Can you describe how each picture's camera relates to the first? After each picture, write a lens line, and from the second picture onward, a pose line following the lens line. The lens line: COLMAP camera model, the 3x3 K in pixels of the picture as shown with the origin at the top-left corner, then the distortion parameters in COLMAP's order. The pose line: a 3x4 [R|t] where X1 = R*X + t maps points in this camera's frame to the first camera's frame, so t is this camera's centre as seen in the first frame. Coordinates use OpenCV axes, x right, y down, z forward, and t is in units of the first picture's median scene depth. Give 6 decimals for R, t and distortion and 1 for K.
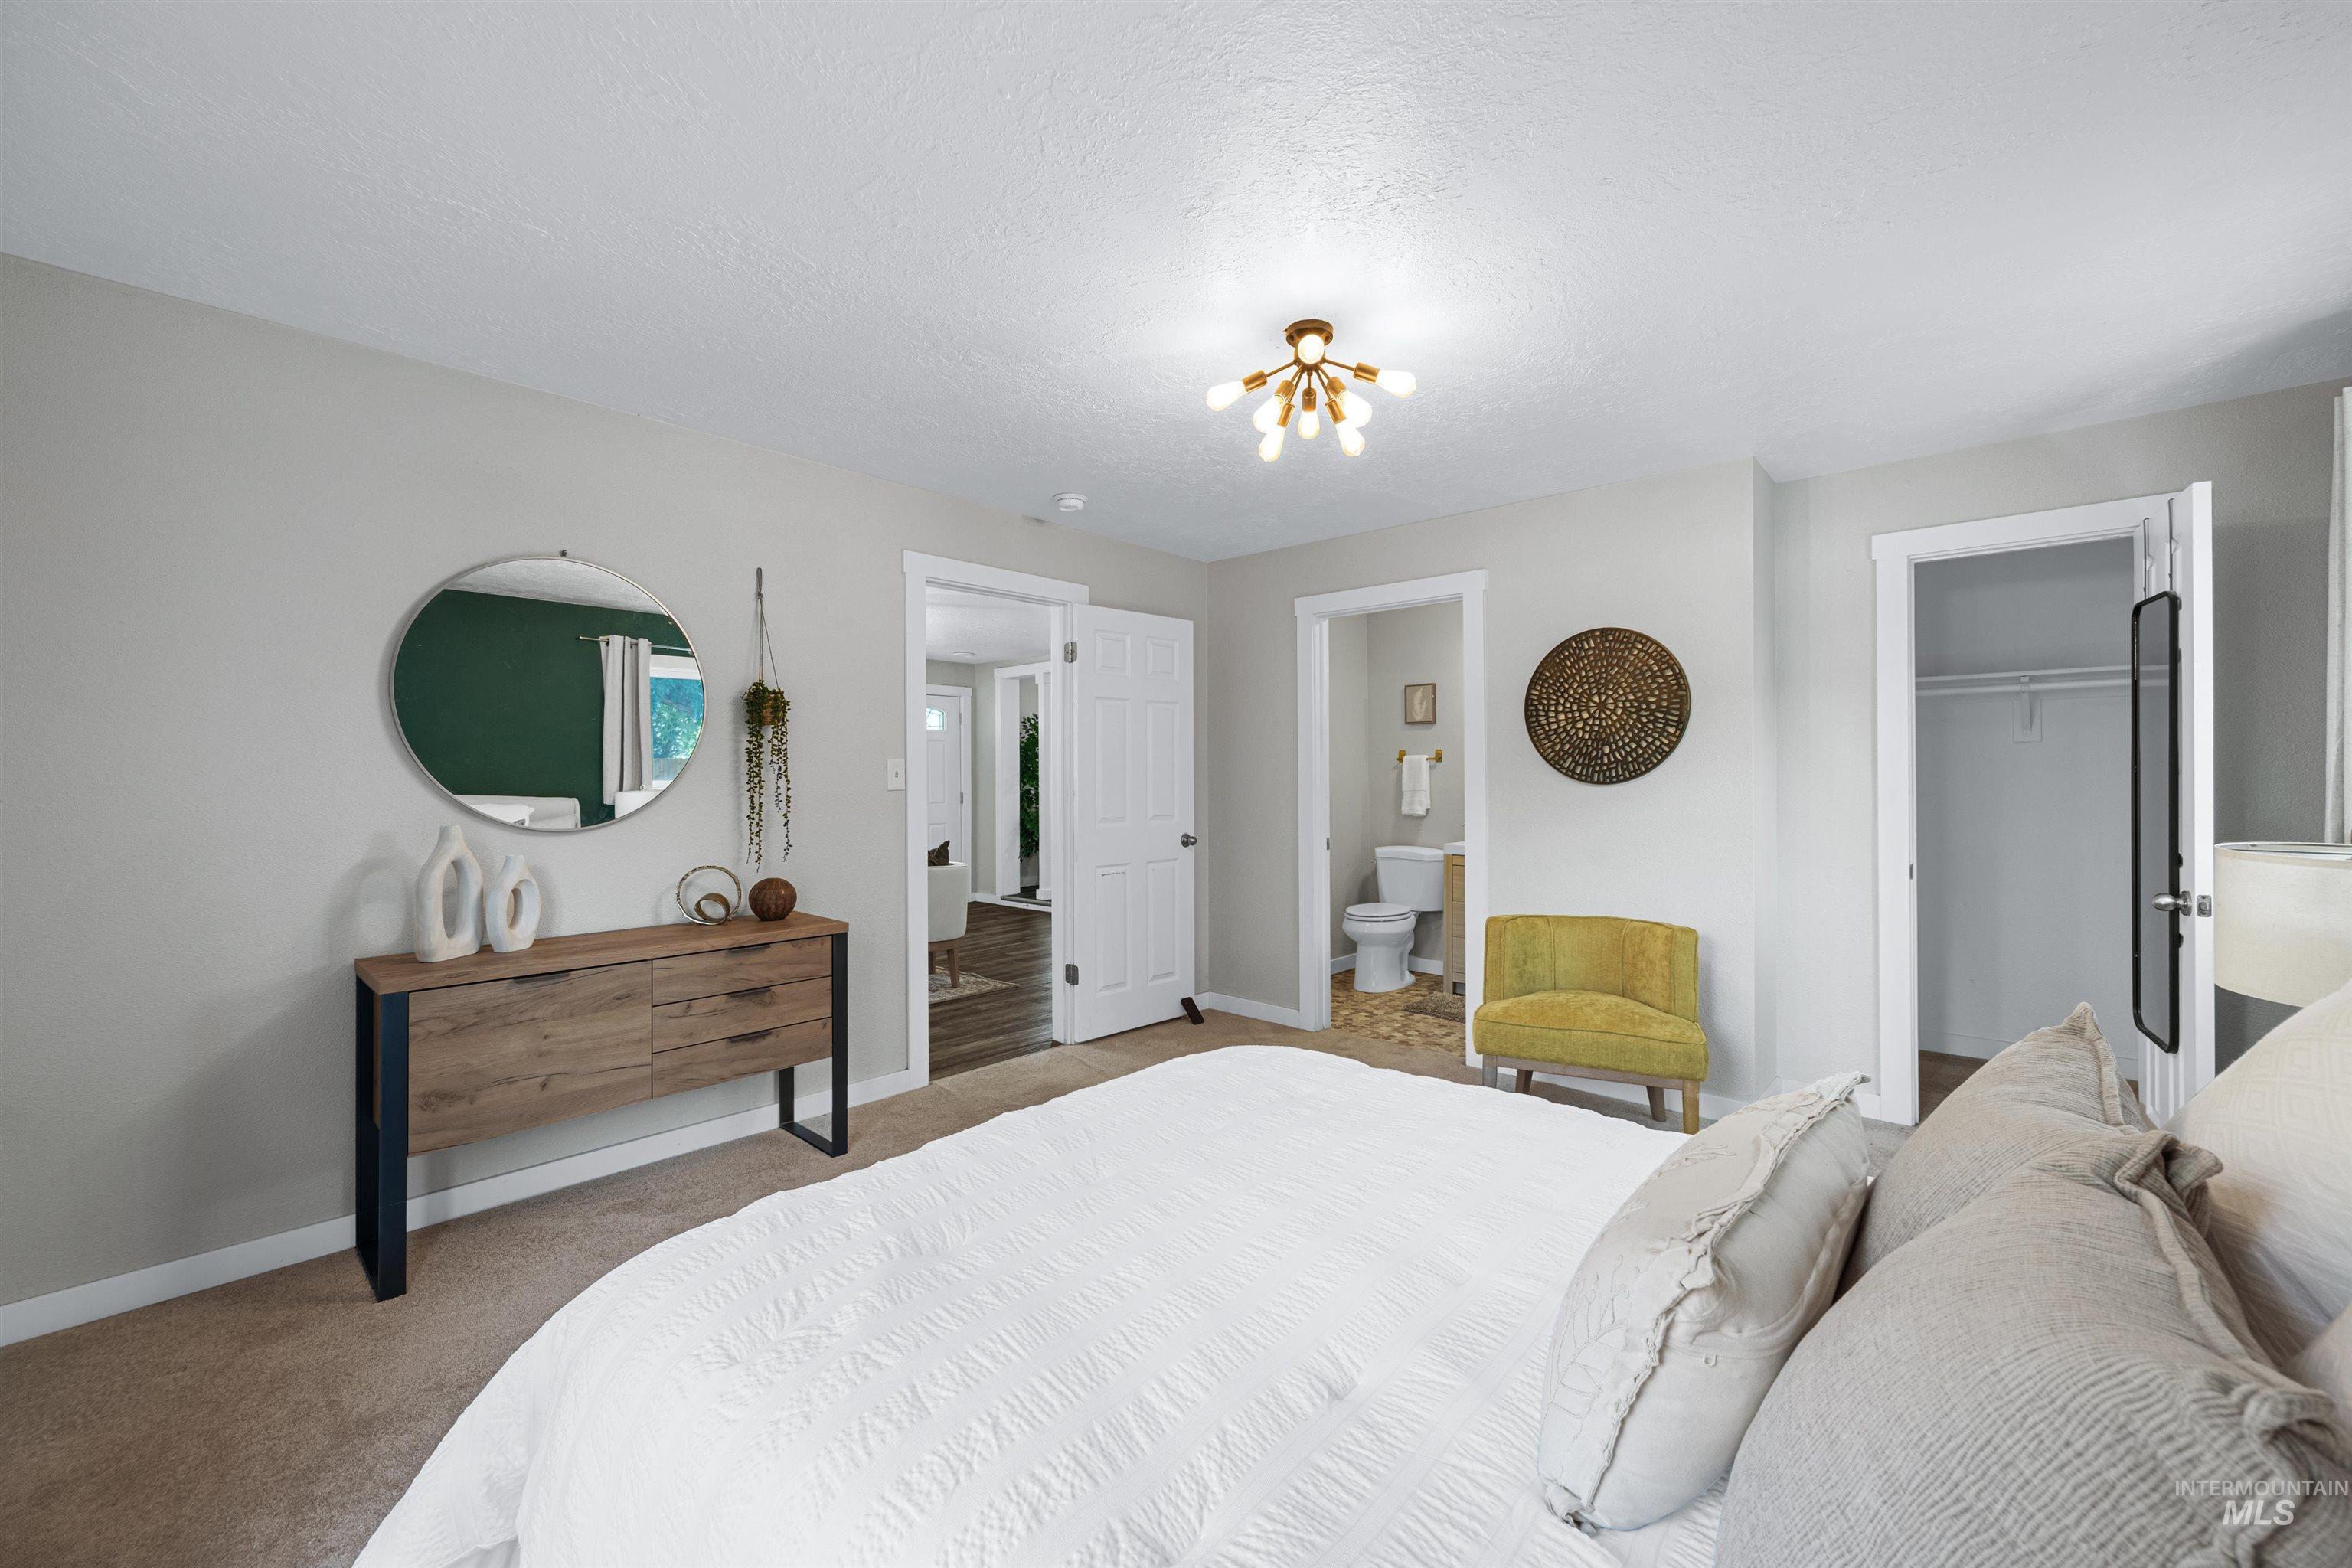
lens RADIAL K [[917.0, 0, 1167.0], [0, 917.0, 777.6], [0, 0, 1]] dist [0.001322, 0.000174]
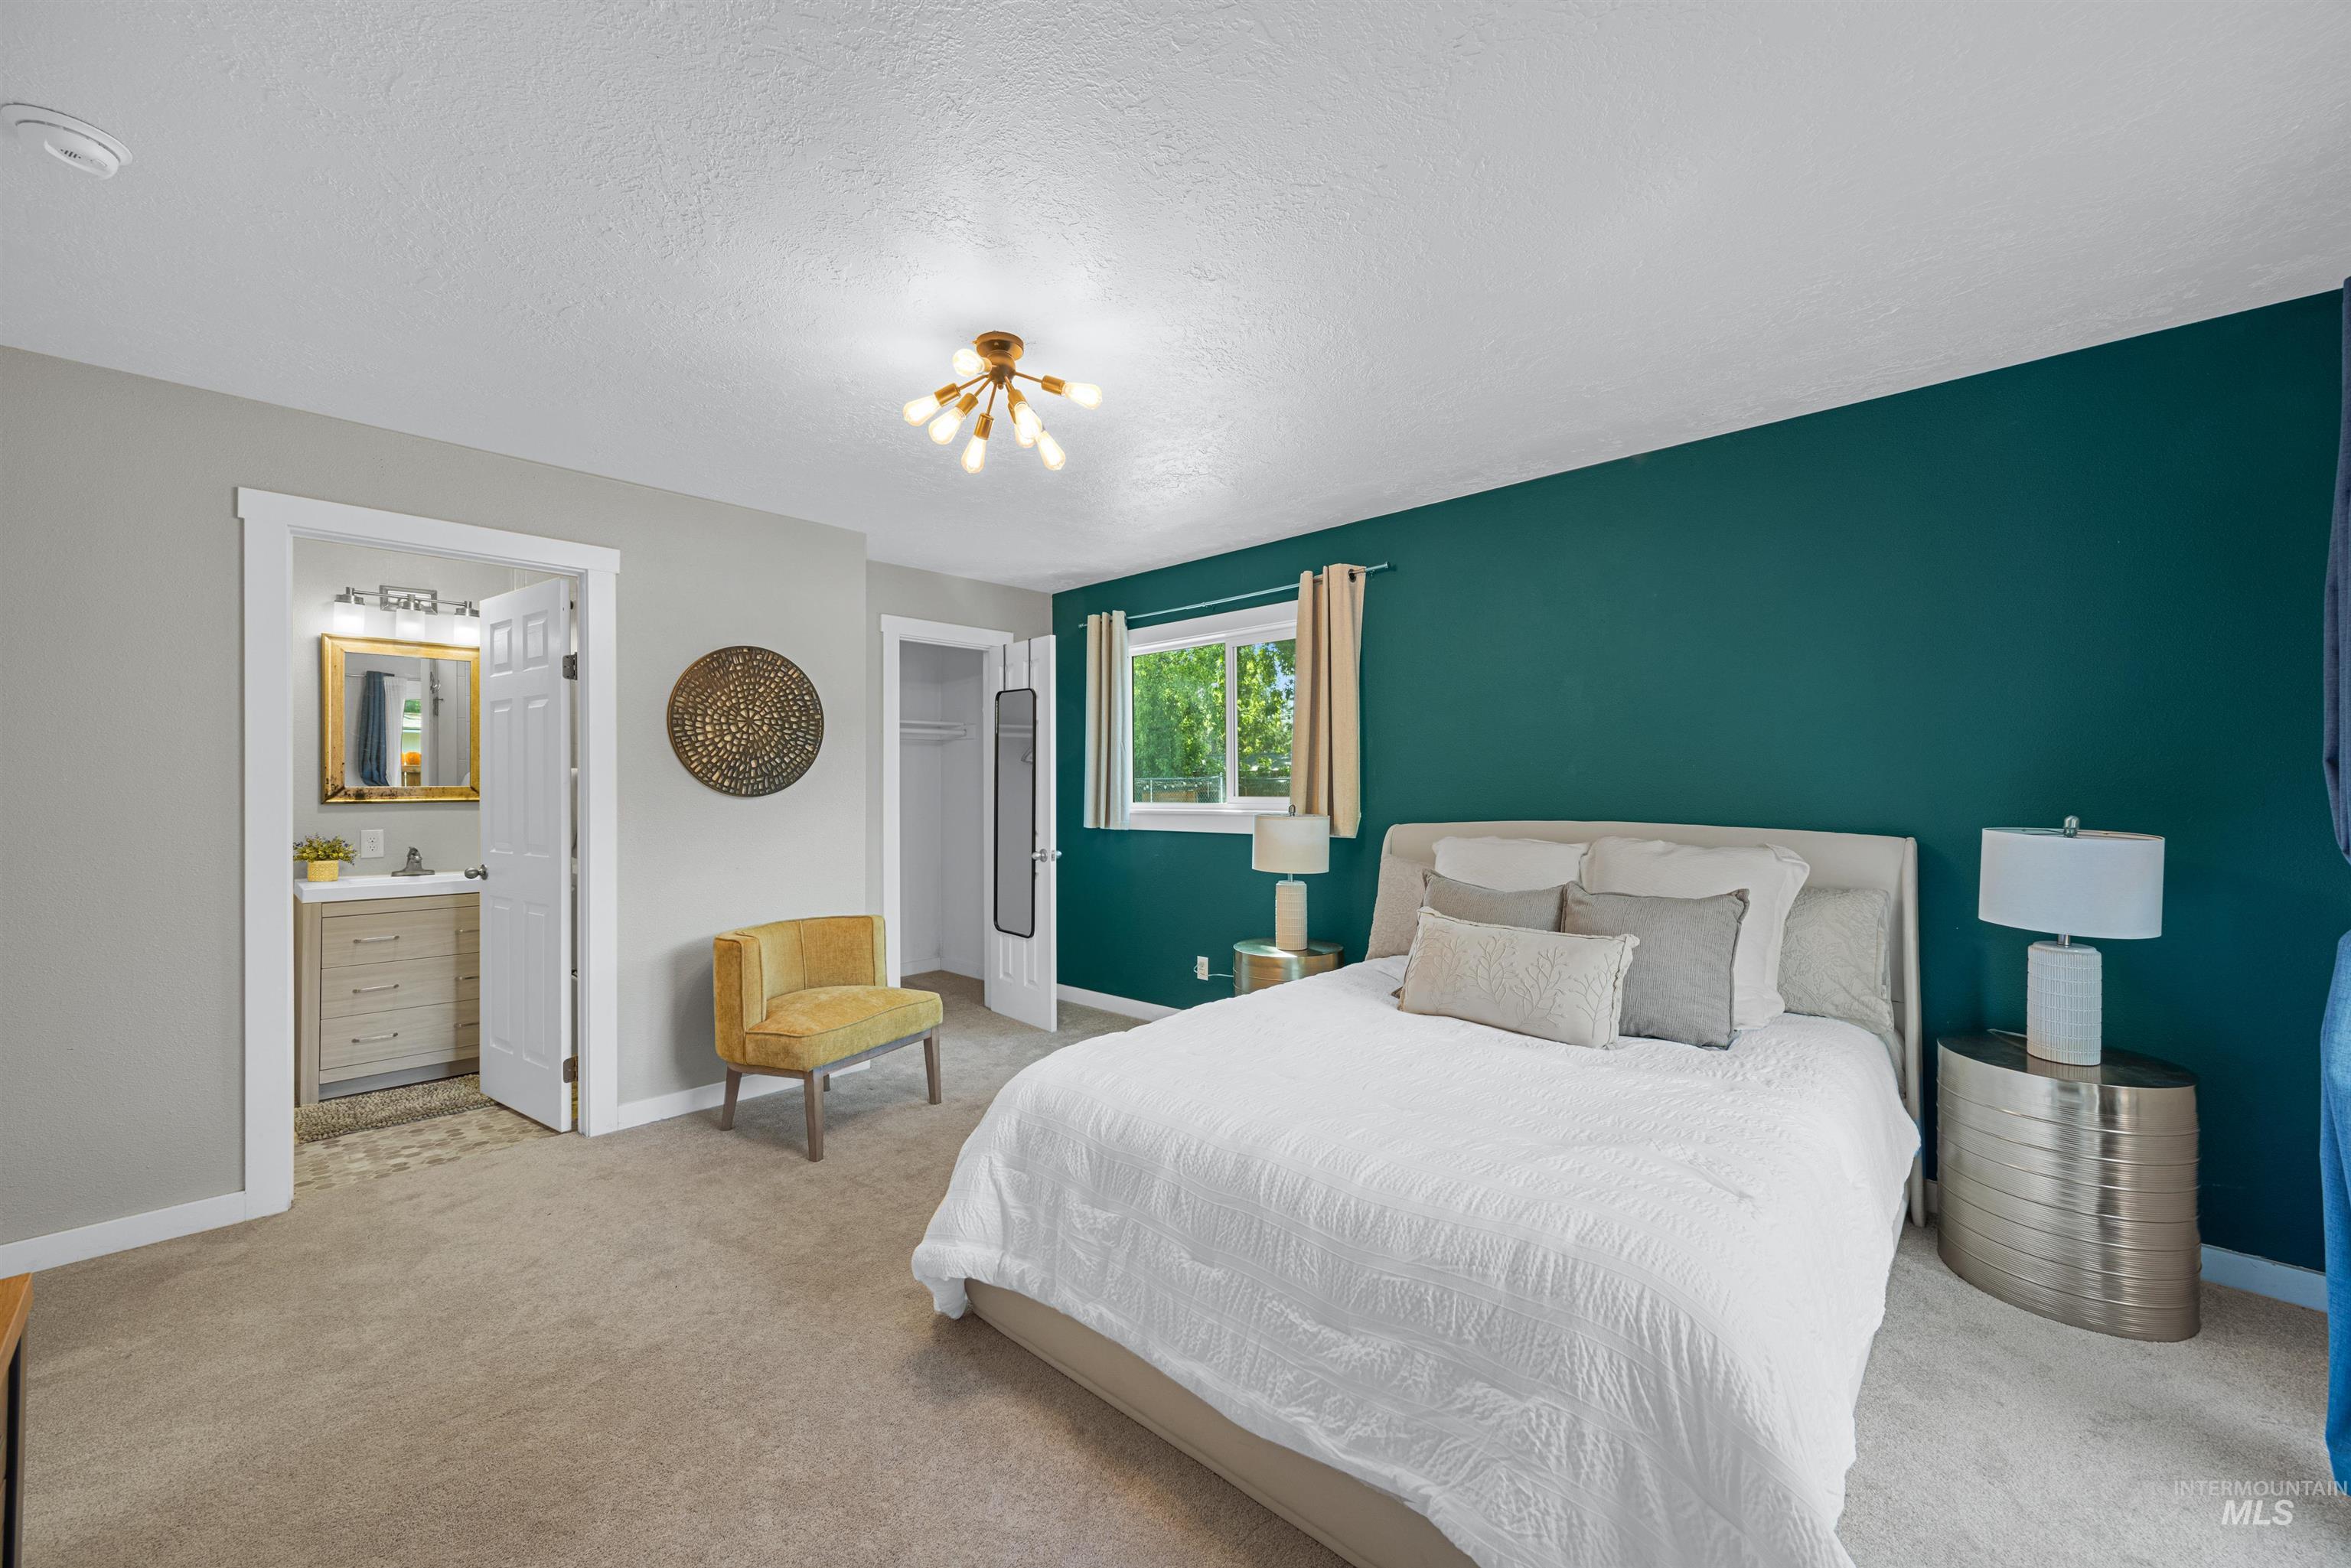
lens RADIAL K [[916.5, 0, 1170.2], [0, 916.5, 784.5], [0, 0, 1]] dist [0.001322, 0.000174]
pose [[0.013510, -0.004168, 0.999900, -0.553545], [-0.000245, 0.999991, 0.004172, -0.011237], [-0.999909, -0.000301, 0.013509, 0.510316]]
